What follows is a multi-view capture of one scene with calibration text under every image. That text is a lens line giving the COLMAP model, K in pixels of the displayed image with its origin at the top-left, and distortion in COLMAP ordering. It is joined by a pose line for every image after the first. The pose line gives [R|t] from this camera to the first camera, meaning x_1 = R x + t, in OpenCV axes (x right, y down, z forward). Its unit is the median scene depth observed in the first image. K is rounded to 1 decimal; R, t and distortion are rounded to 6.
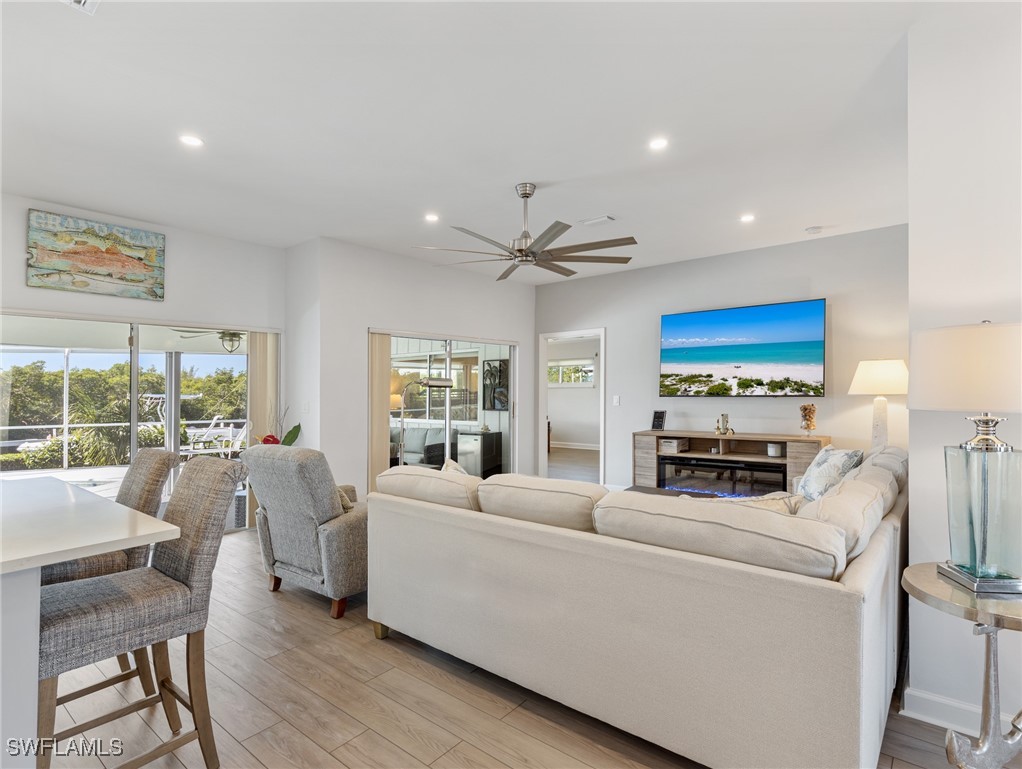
lens RADIAL K [[529.6, 0, 516.0], [0, 529.6, 390.2], [0, 0, 1]] dist [0.001116, -0.000549]
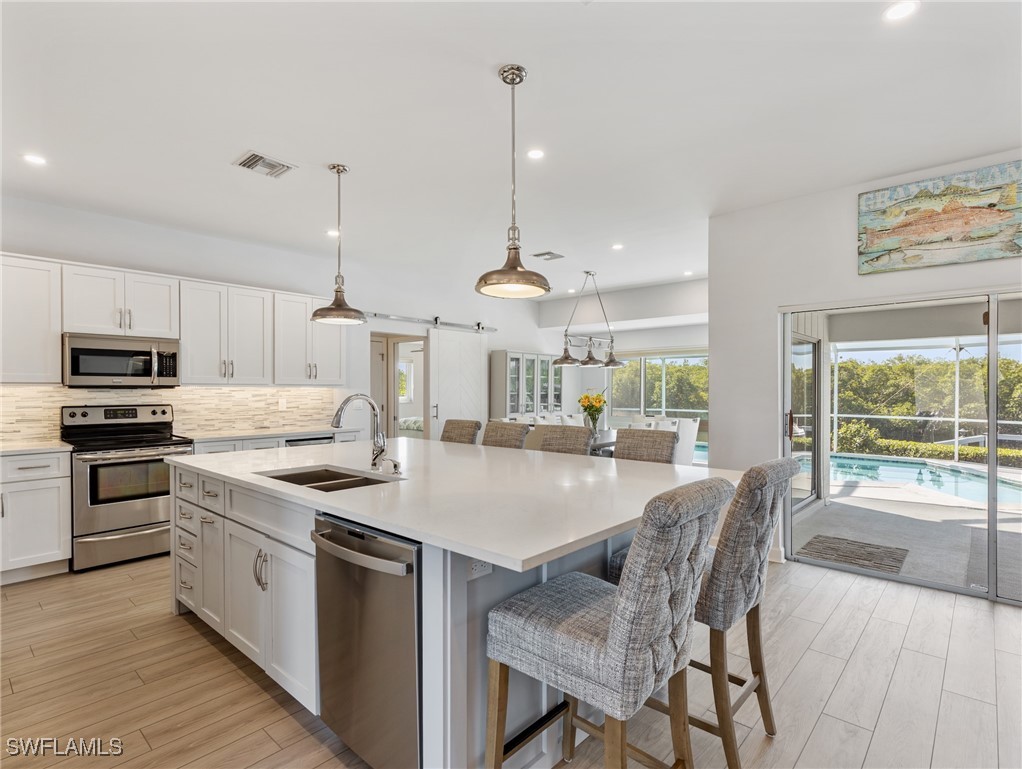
lens RADIAL K [[519.0, 0, 519.0], [0, 519.0, 391.8], [0, 0, 1]] dist [-0.000372, -0.000068]
pose [[-0.050558, 0.016934, -0.998578, 0.039965], [-0.000653, 0.999855, 0.016988, -0.000754], [0.998721, 0.001511, -0.050540, 0.325398]]
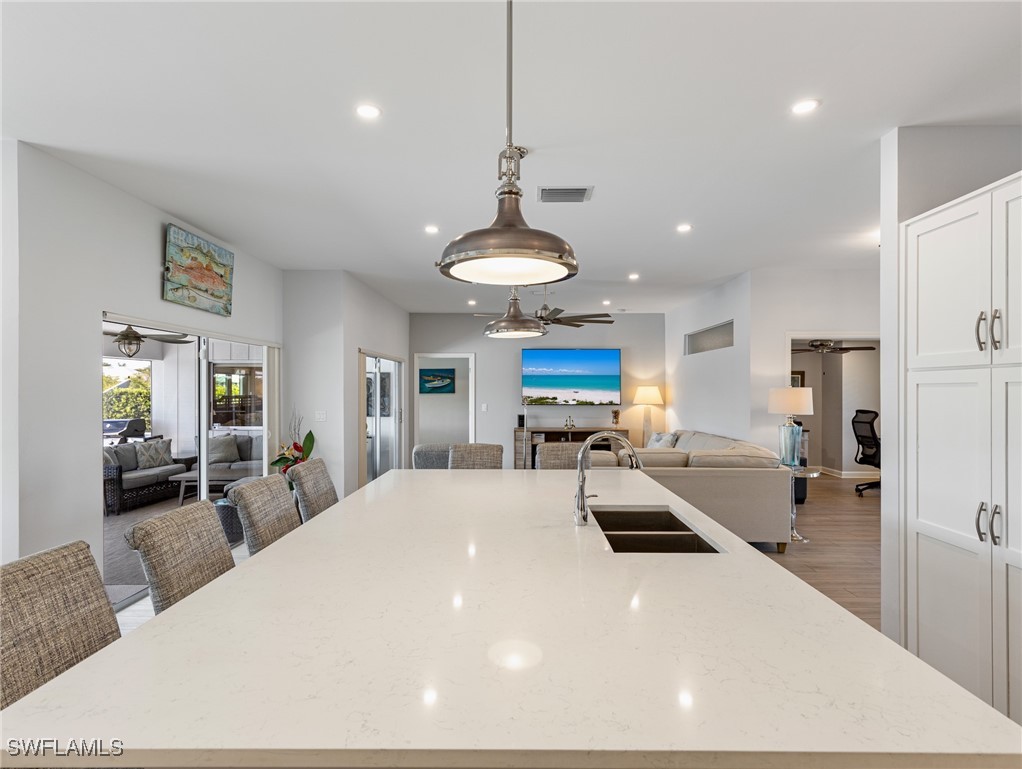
lens RADIAL K [[529.6, 0, 531.4], [0, 529.6, 387.8], [0, 0, 1]] dist [0.001116, -0.000549]
pose [[0.764881, 0.015508, 0.643985, -0.775164], [-0.010175, 0.999876, -0.011994, -0.020649], [-0.644091, 0.002622, 0.764944, -0.149759]]
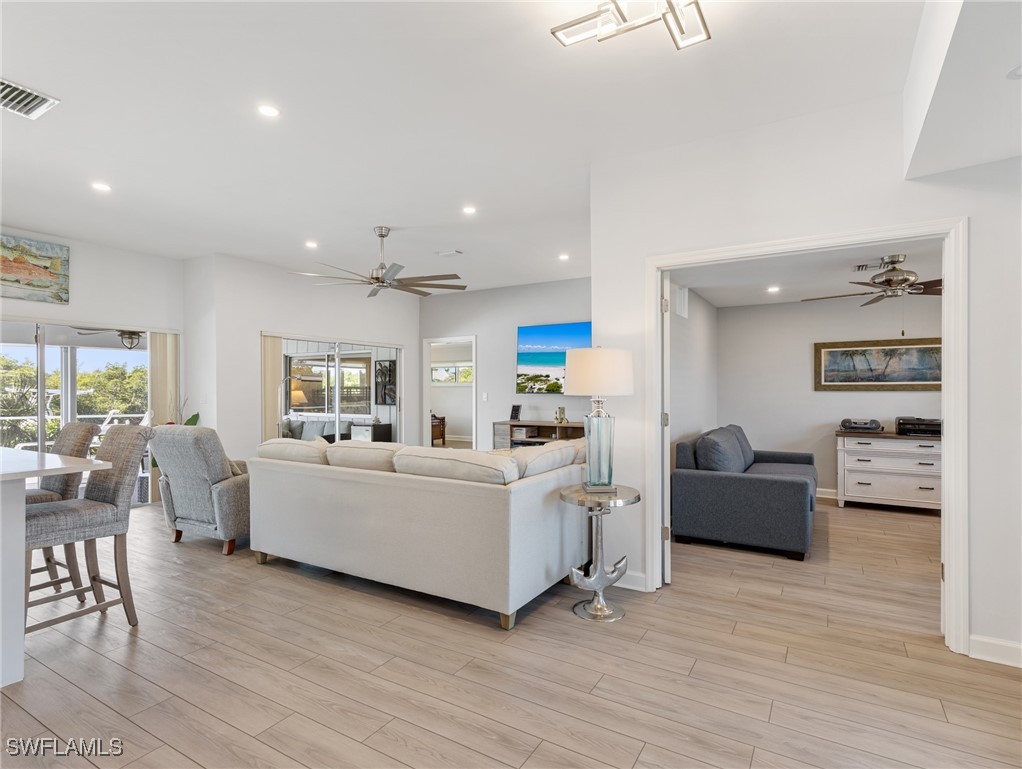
lens RADIAL K [[529.6, 0, 522.6], [0, 529.6, 407.3], [0, 0, 1]] dist [0.001116, -0.000549]
pose [[0.988247, 0.004648, 0.152796, 0.117644], [-0.009434, 0.999487, 0.030613, 0.008940], [-0.152575, -0.031695, 0.987783, -0.257813]]
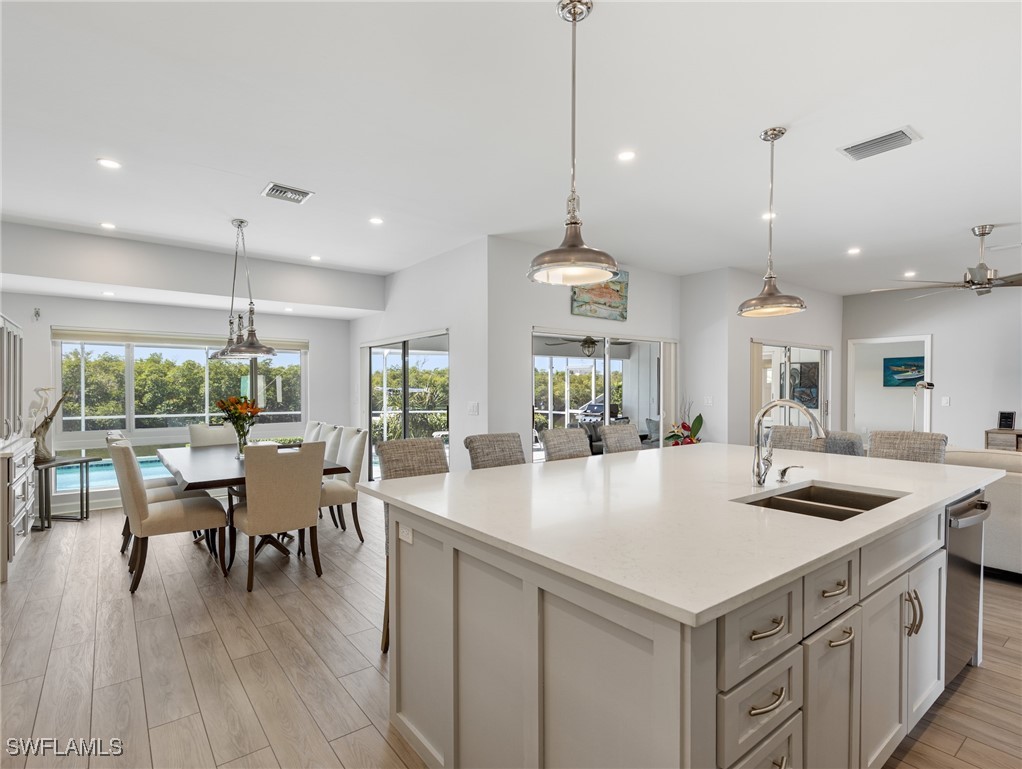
lens RADIAL K [[529.6, 0, 509.9], [0, 529.6, 389.6], [0, 0, 1]] dist [0.001116, -0.000549]
pose [[0.974690, 0.014706, -0.223075, -0.573224], [-0.013625, 0.999887, 0.006384, 0.001084], [0.223143, -0.003183, 0.974780, -0.335776]]
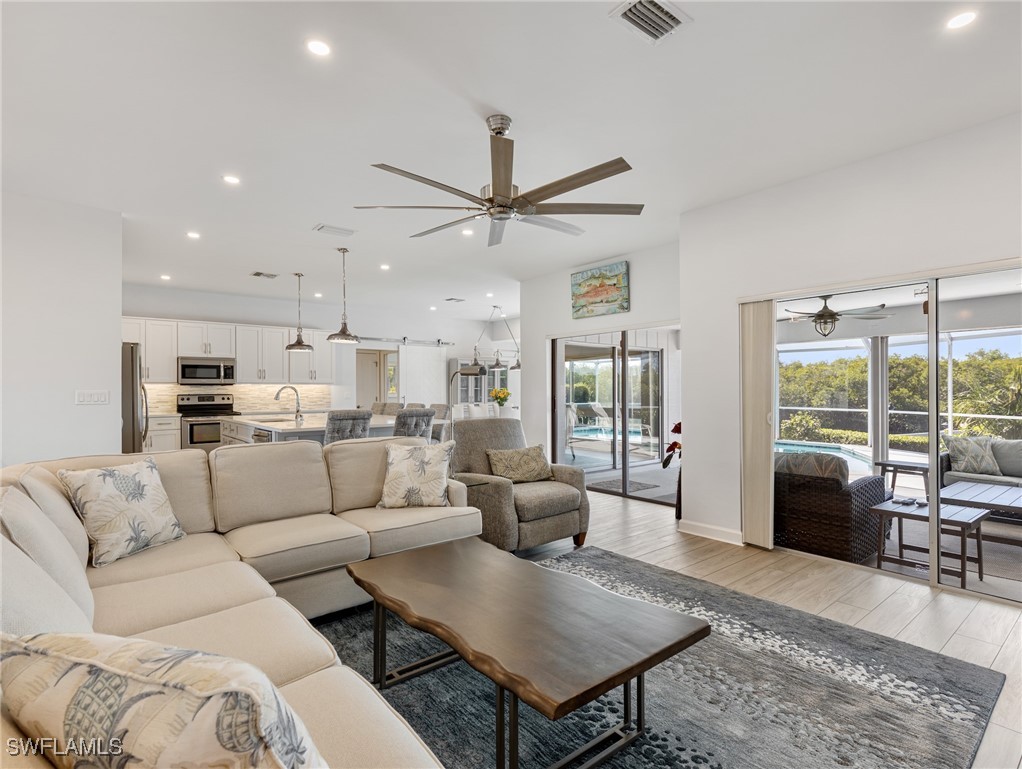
lens RADIAL K [[519.0, 0, 519.2], [0, 519.0, 388.5], [0, 0, 1]] dist [-0.000372, -0.000068]
pose [[-0.199967, 0.011501, -0.979735, 0.575376], [0.006046, 0.999927, 0.010504, 0.007212], [0.979784, -0.003823, -0.200022, 0.874798]]
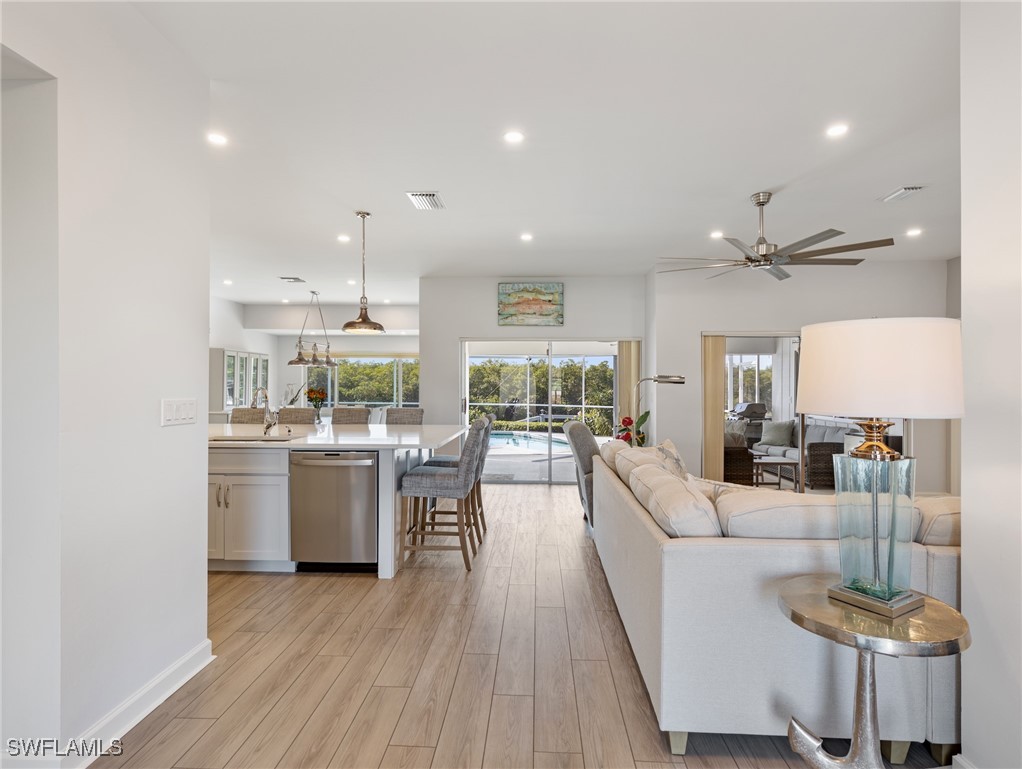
lens RADIAL K [[519.0, 0, 511.3], [0, 519.0, 392.8], [0, 0, 1]] dist [-0.000372, -0.000068]
pose [[0.589284, 0.025995, -0.807508, 0.421008], [-0.011794, 0.999653, 0.023574, -0.004772], [0.807840, -0.004368, 0.589386, -0.016102]]
